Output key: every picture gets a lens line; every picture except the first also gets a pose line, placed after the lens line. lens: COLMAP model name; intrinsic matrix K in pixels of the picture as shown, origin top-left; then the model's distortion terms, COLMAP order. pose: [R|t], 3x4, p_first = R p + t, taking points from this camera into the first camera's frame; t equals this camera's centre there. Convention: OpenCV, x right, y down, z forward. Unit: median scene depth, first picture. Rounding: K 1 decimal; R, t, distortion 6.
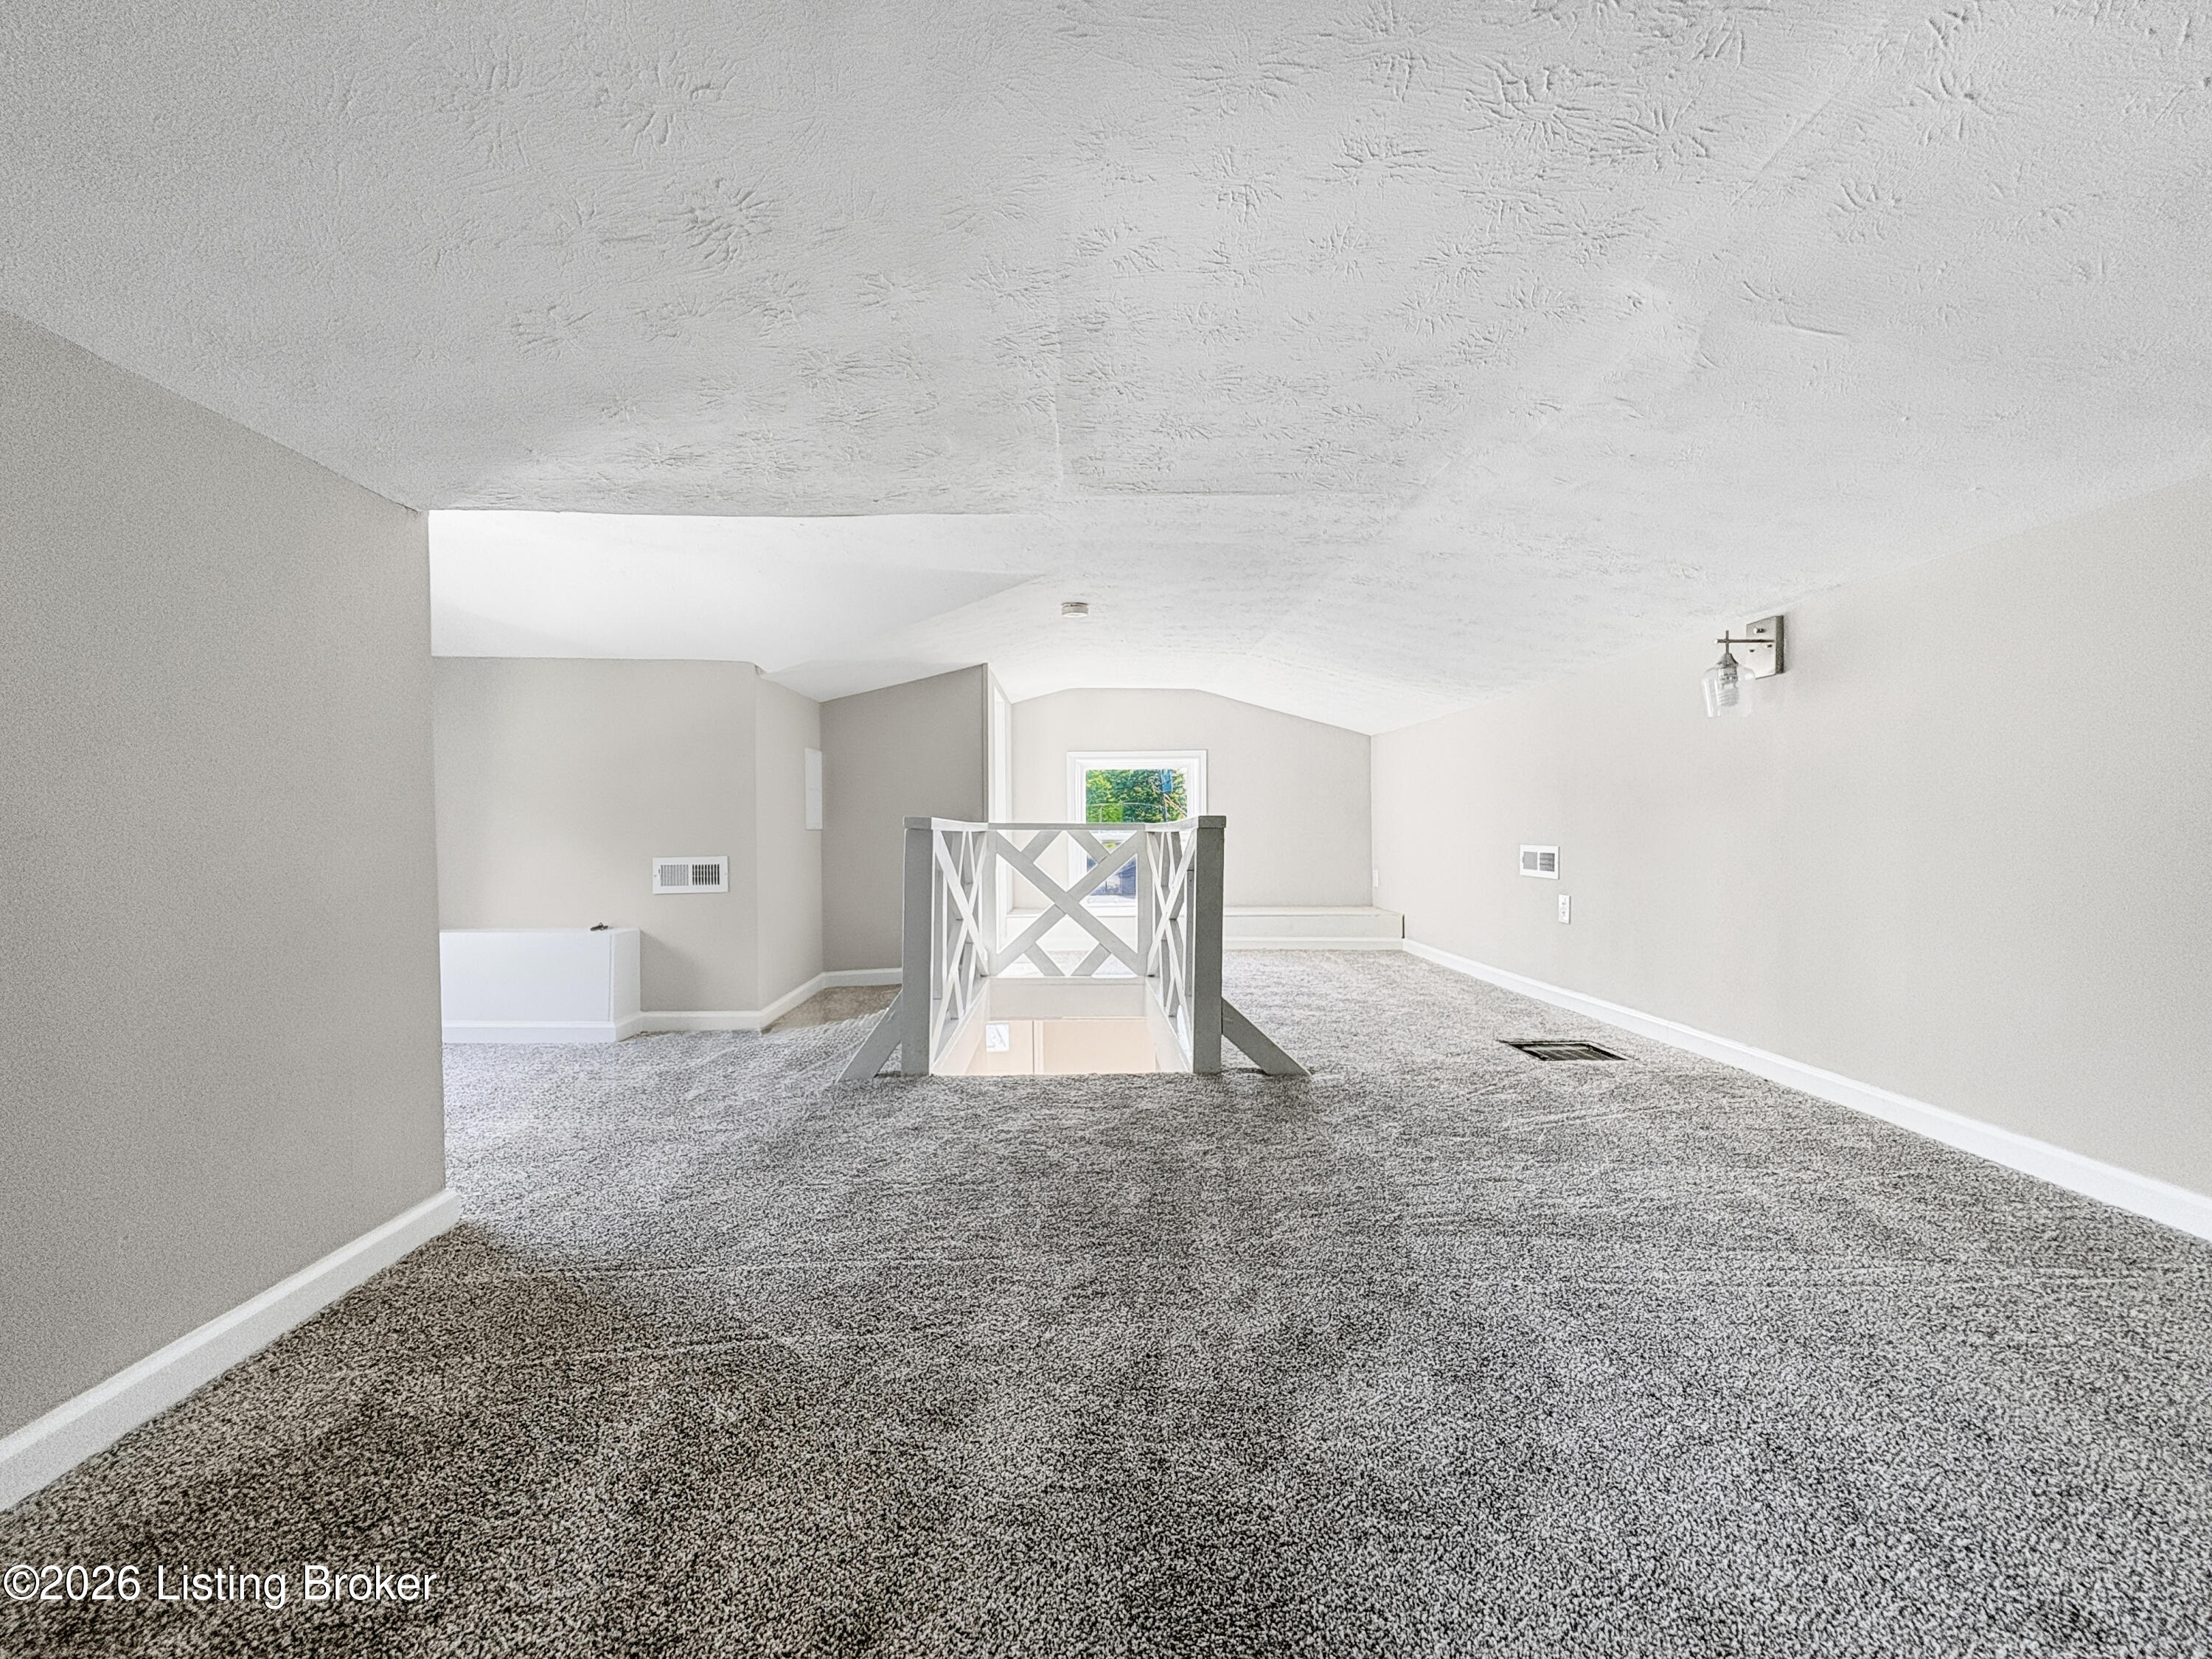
lens RADIAL K [[882.1, 0, 1101.6], [0, 882.1, 832.5], [0, 0, 1]] dist [0.002006, -0.000106]
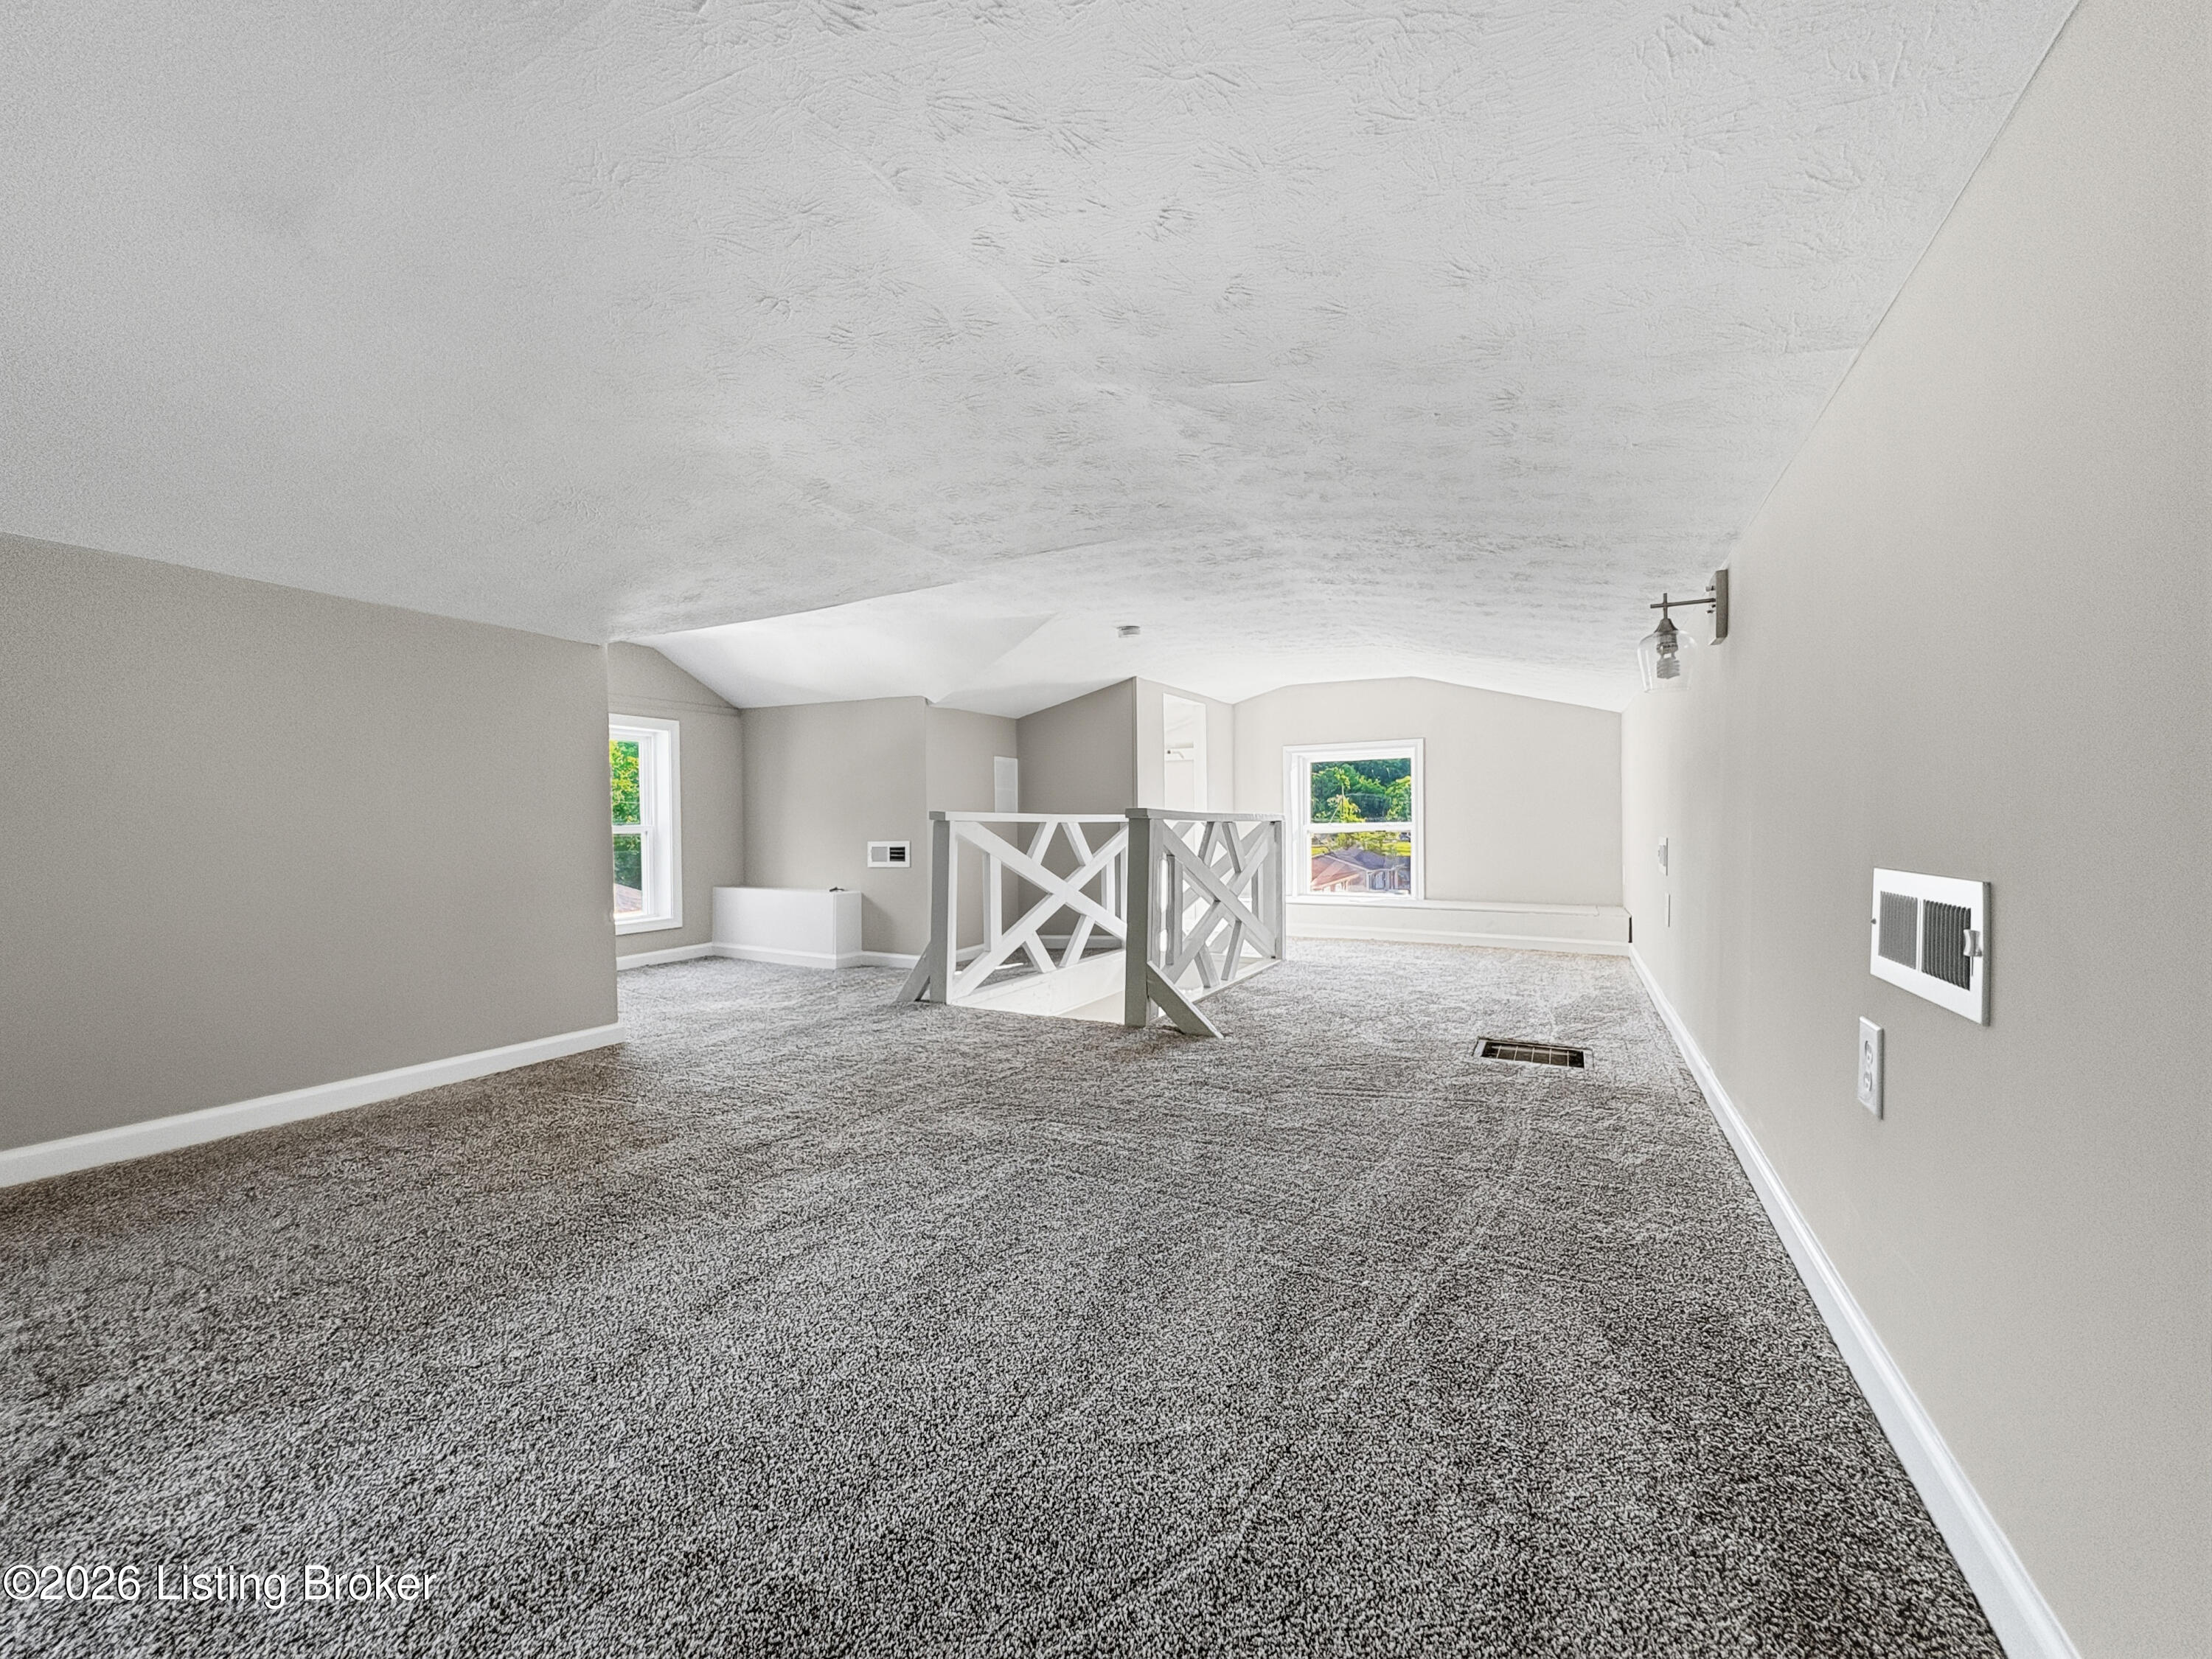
lens RADIAL K [[882.1, 0, 1101.4], [0, 882.1, 830.7], [0, 0, 1]] dist [0.002006, -0.000106]
pose [[0.873444, 0.002629, -0.486918, 0.651113], [0.000740, 0.999977, 0.006728, 0.003355], [0.486924, -0.006237, 0.873422, -0.051964]]
